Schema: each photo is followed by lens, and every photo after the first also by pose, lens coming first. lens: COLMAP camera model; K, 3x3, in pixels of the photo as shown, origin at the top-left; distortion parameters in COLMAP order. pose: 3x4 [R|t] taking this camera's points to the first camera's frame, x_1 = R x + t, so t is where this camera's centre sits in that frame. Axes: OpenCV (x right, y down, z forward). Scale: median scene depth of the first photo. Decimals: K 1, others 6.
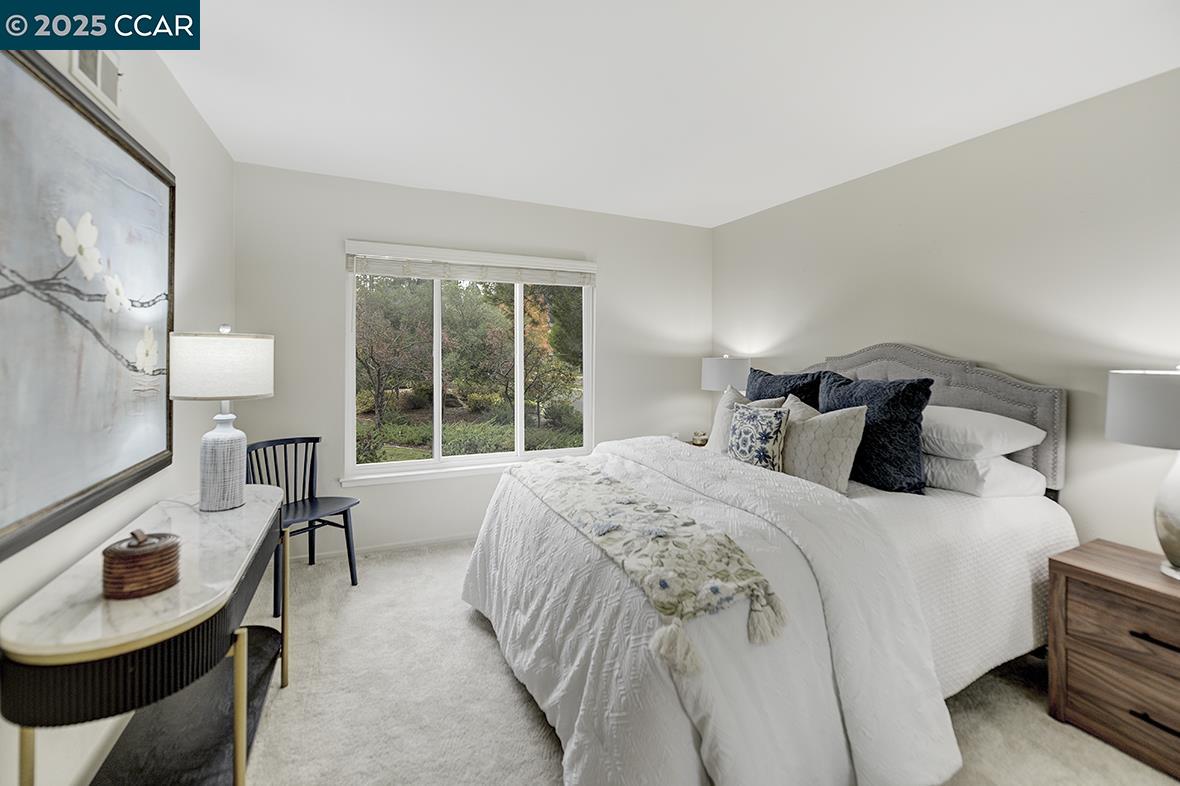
lens RADIAL K [[496.5, 0, 602.6], [0, 496.5, 342.9], [0, 0, 1]] dist [-0.017160, 0.000005]
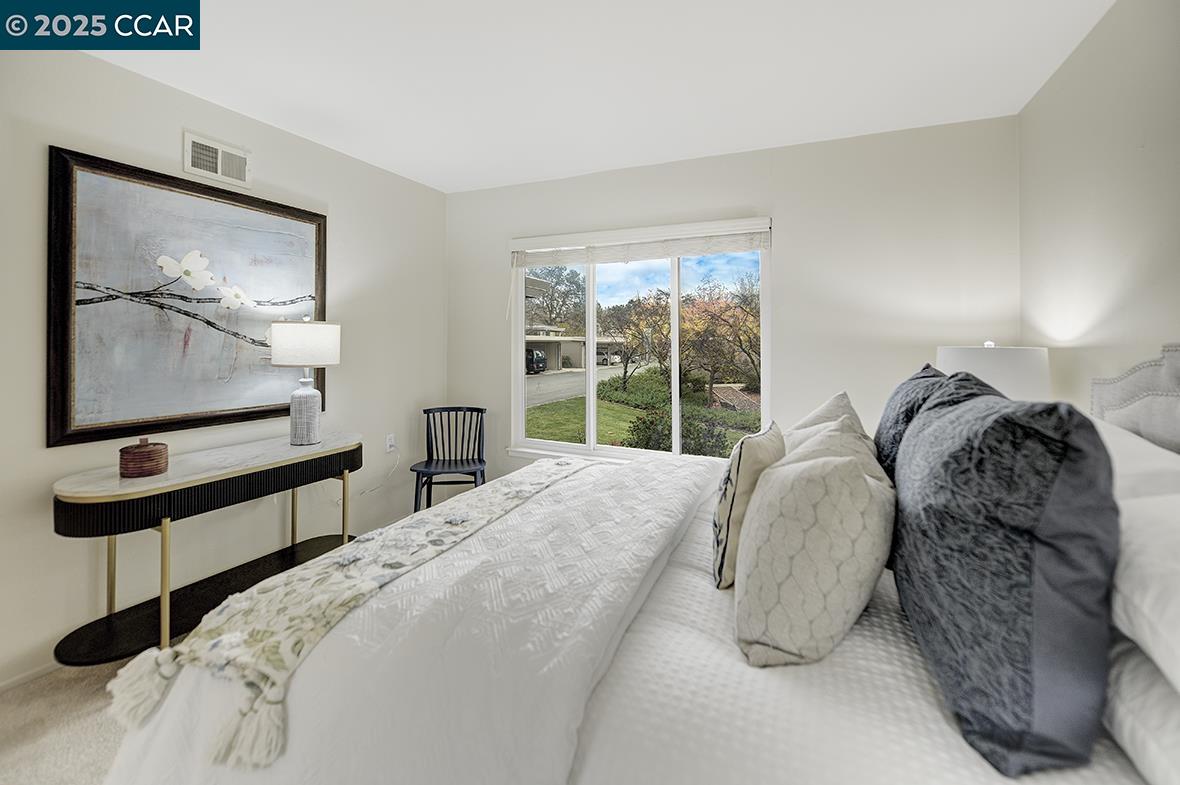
lens RADIAL K [[496.5, 0, 602.6], [0, 496.5, 342.4], [0, 0, 1]] dist [-0.017160, 0.000005]
pose [[0.641630, -0.000752, -0.767014, 0.869418], [0.009318, 0.999933, 0.006814, 0.040340], [0.766958, -0.011519, 0.641594, 0.742406]]
